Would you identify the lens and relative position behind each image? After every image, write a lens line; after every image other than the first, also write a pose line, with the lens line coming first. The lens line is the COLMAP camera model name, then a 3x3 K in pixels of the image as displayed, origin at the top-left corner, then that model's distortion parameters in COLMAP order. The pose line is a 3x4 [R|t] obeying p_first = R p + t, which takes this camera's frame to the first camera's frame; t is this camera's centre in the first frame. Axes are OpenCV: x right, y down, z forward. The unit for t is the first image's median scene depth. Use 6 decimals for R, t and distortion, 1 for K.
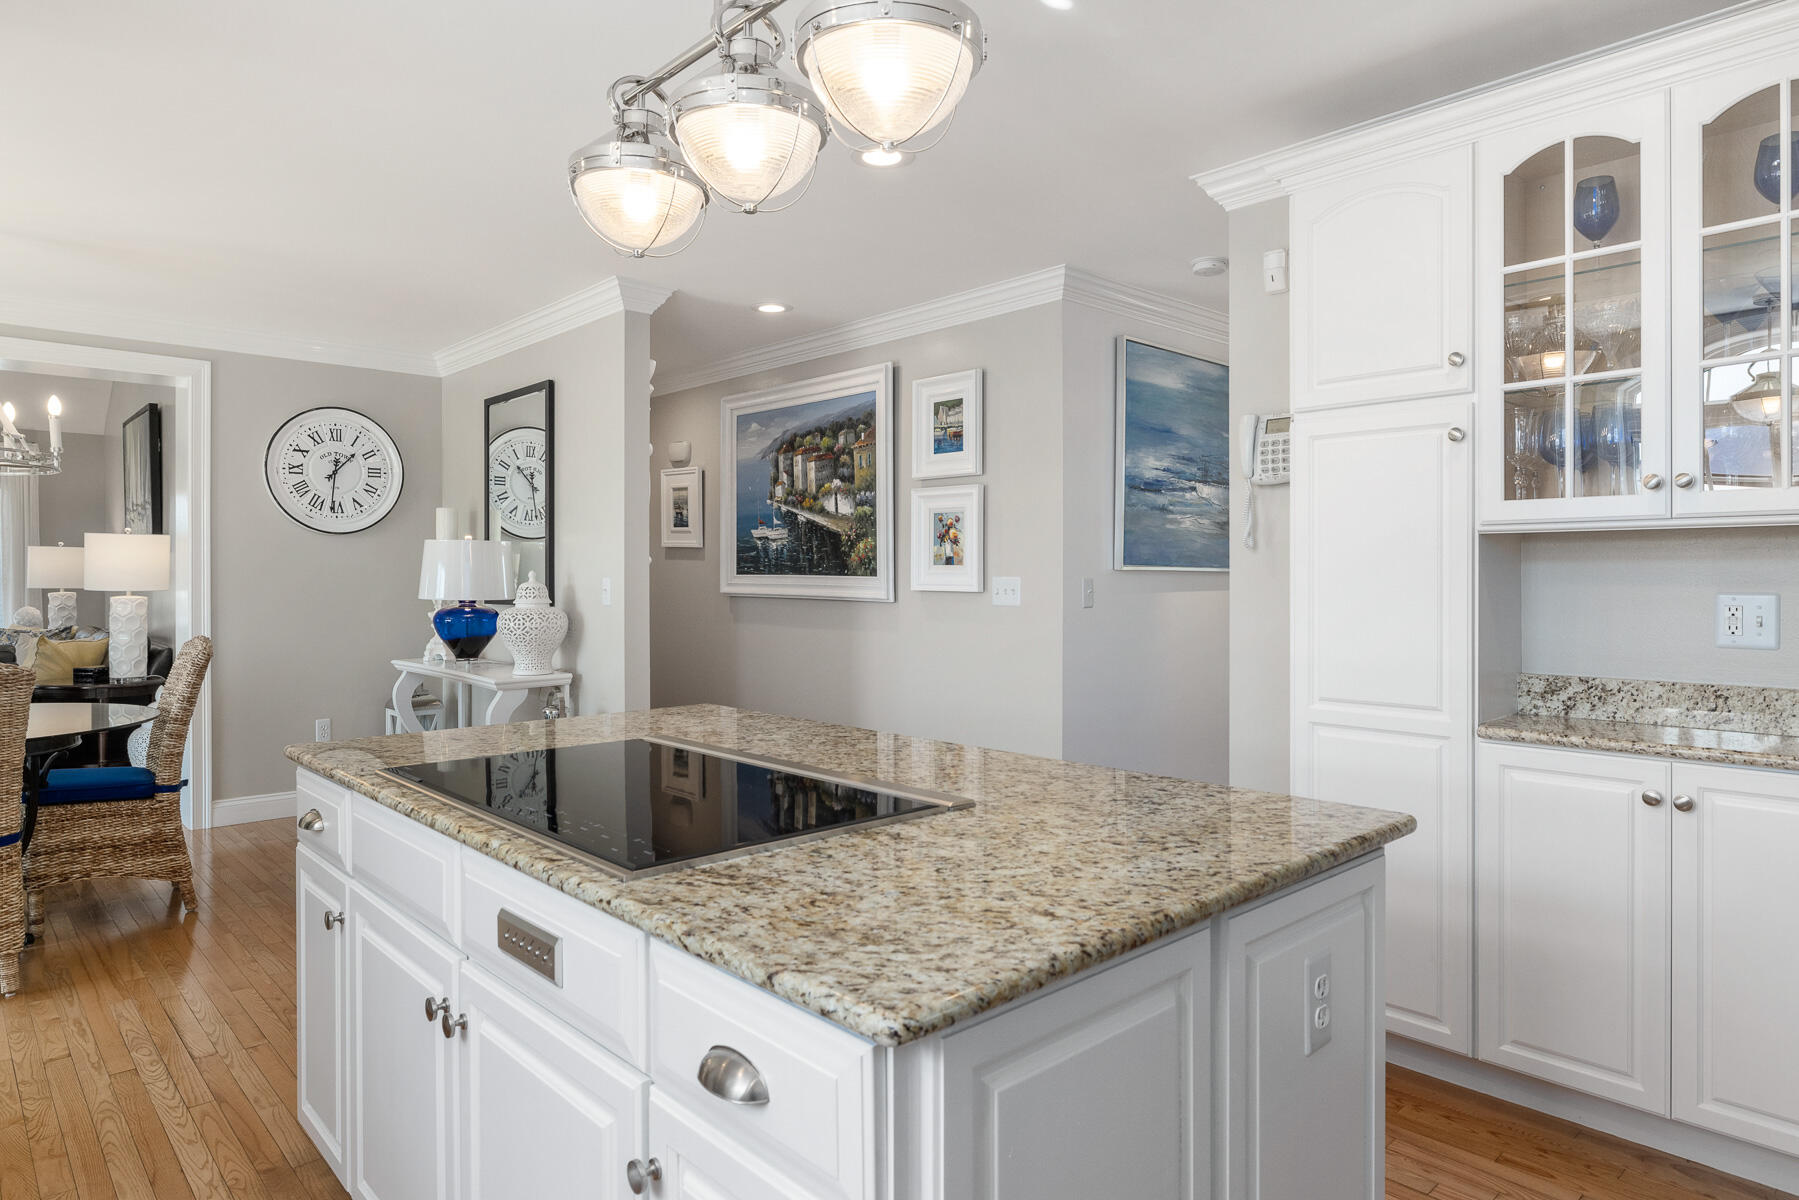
lens RADIAL K [[1063.9, 0, 903.3], [0, 1063.9, 580.6], [0, 0, 1]] dist [0.000470, -0.000273]
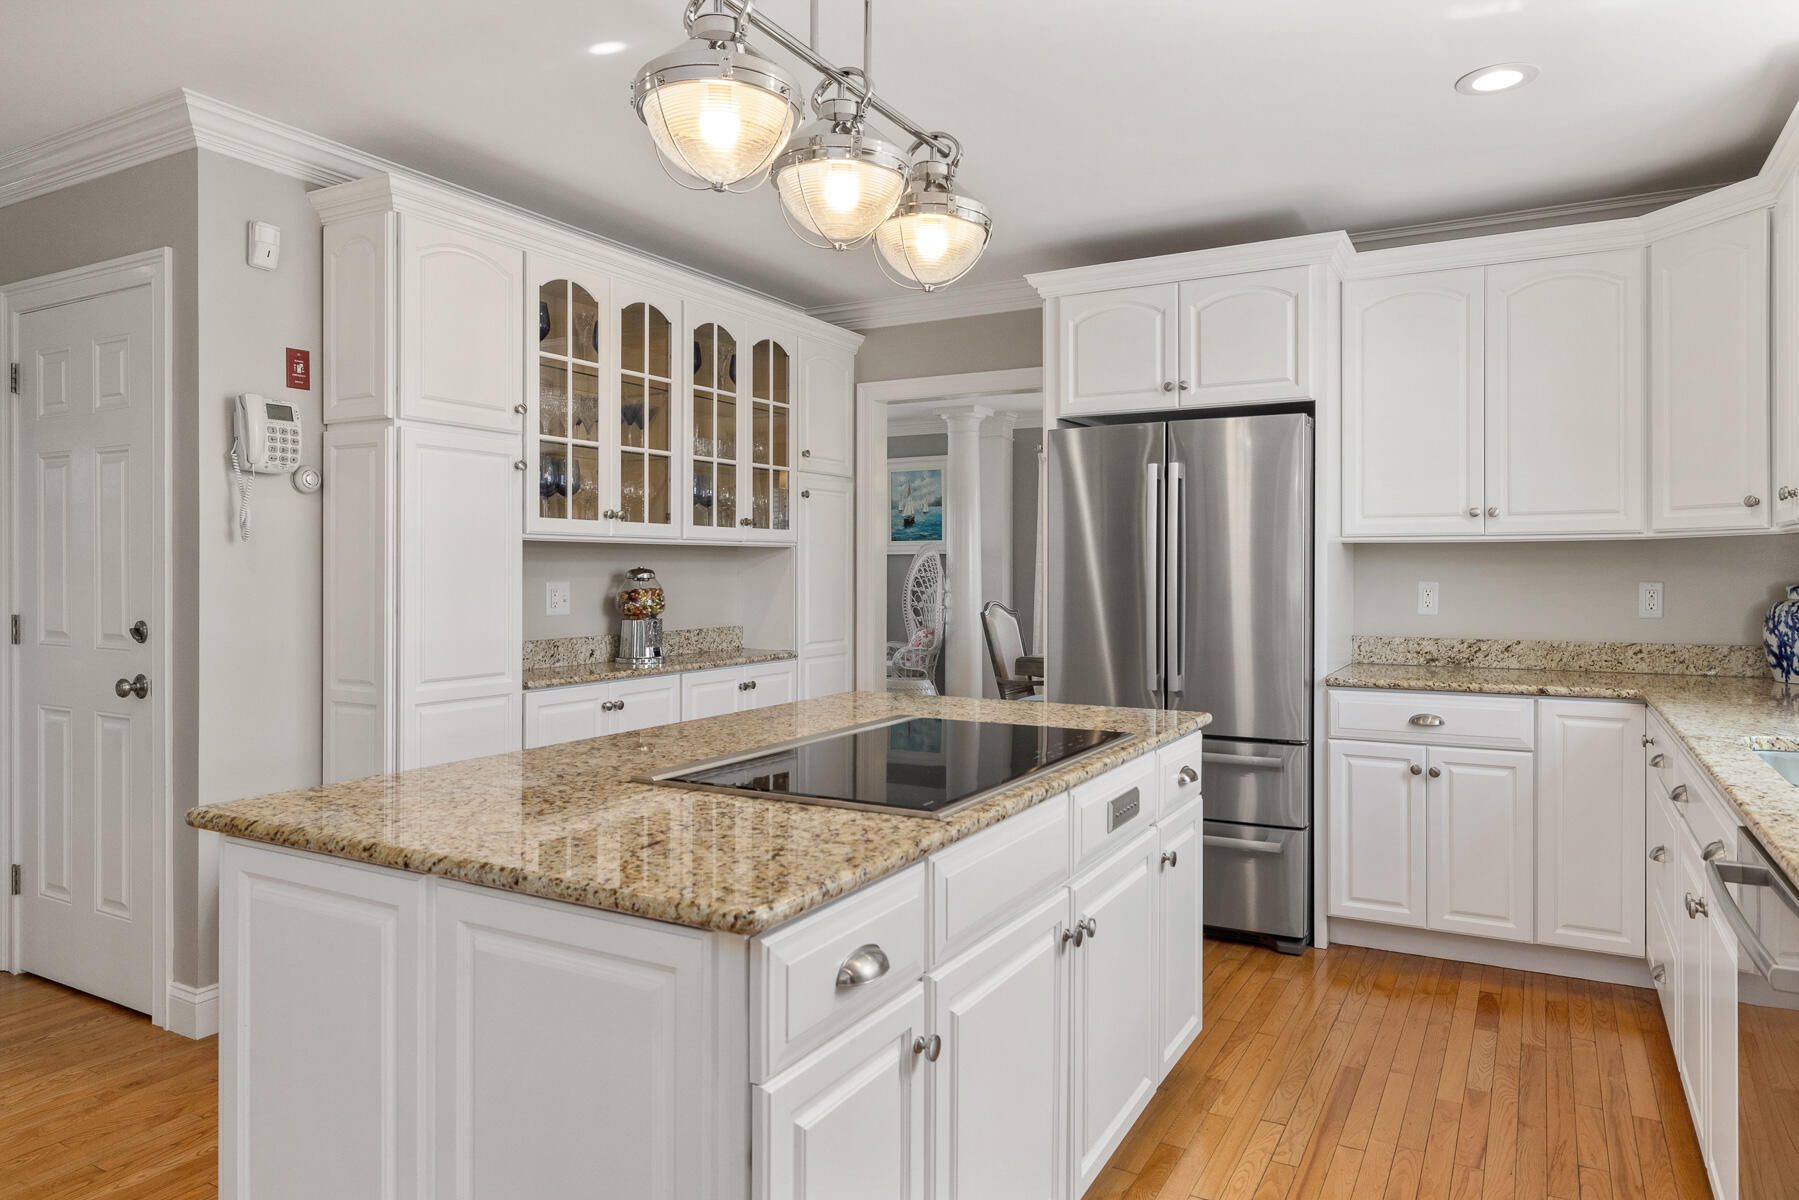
lens RADIAL K [[1143.8, 0, 899.5], [0, 1143.8, 600.0], [0, 0, 1]] dist [-0.002082, -0.000544]
pose [[-0.304825, -0.025251, 0.952074, -1.483460], [0.003147, 0.999616, 0.027520, -0.008644], [-0.952403, 0.011385, -0.304629, 1.467126]]
